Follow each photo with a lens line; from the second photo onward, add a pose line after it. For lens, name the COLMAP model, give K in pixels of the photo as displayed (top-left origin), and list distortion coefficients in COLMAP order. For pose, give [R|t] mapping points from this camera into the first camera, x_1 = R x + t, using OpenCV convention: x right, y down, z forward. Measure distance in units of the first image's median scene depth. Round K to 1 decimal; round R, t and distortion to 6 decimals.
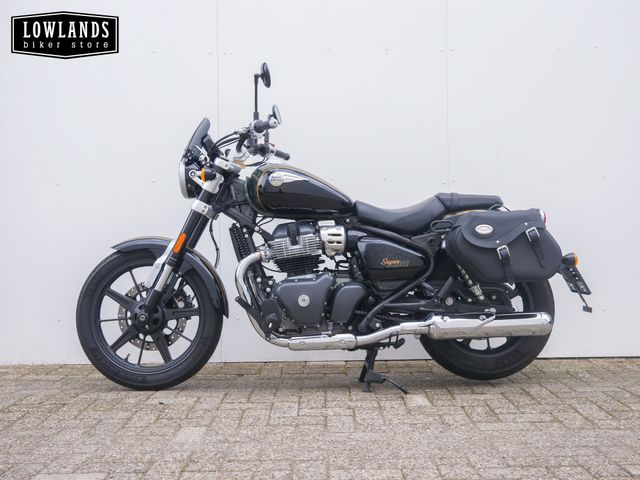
lens RADIAL K [[750.2, 0, 320.0], [0, 750.2, 240.0], [0, 0, 1]] dist [0.007169, -0.009429]
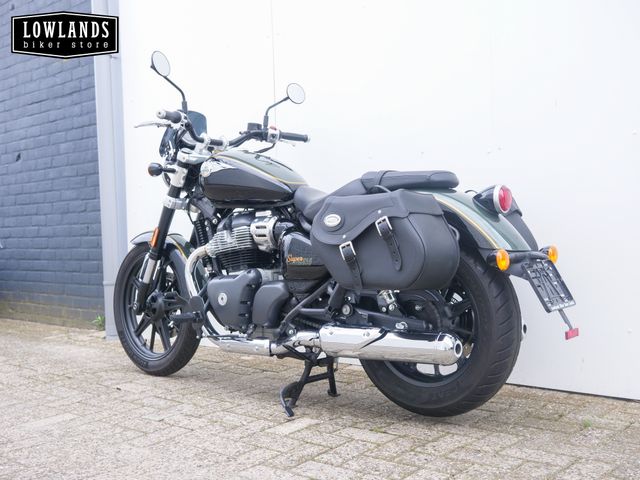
lens RADIAL K [[750.2, 0, 320.0], [0, 750.2, 240.0], [0, 0, 1]] dist [0.007169, -0.009429]
pose [[0.741713, 0.001221, -0.670716, 0.663222], [0.021529, 0.999440, 0.025628, -0.012862], [0.670371, -0.033448, 0.741272, 0.380602]]
